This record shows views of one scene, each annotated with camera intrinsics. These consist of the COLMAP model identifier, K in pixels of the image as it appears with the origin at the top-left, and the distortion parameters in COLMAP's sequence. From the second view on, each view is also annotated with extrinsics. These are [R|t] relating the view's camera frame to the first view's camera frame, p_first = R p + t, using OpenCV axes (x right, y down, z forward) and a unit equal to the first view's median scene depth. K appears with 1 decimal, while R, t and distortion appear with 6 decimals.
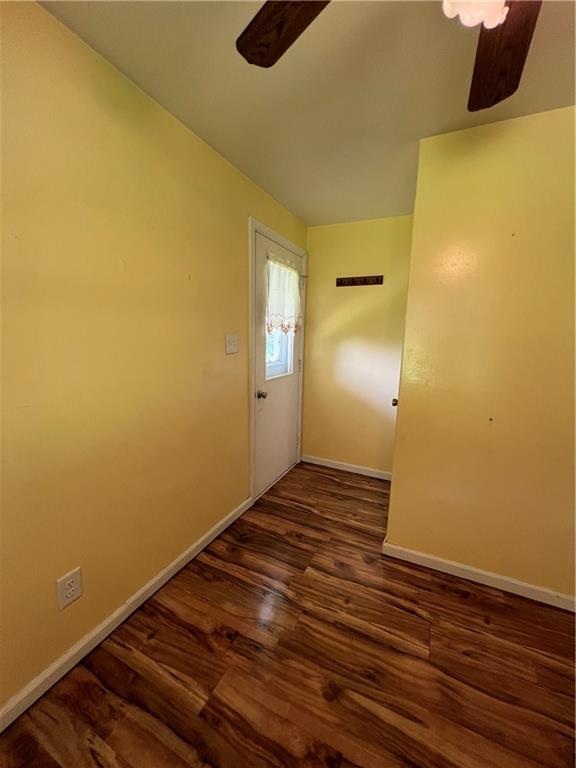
lens RADIAL K [[307.2, 0, 289.6], [0, 307.2, 384.8], [0, 0, 1]] dist [-0.005855, 0.001411]
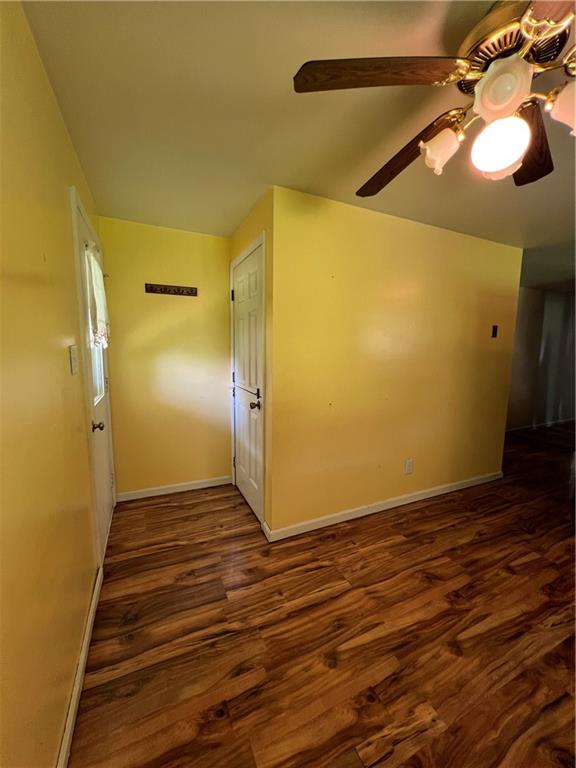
lens RADIAL K [[307.2, 0, 290.5], [0, 307.2, 385.3], [0, 0, 1]] dist [-0.005855, 0.001411]
pose [[0.630724, -0.105753, 0.768768, -0.508627], [0.132202, 0.990832, 0.027837, -0.035762], [-0.764663, 0.084076, 0.638922, 0.218598]]
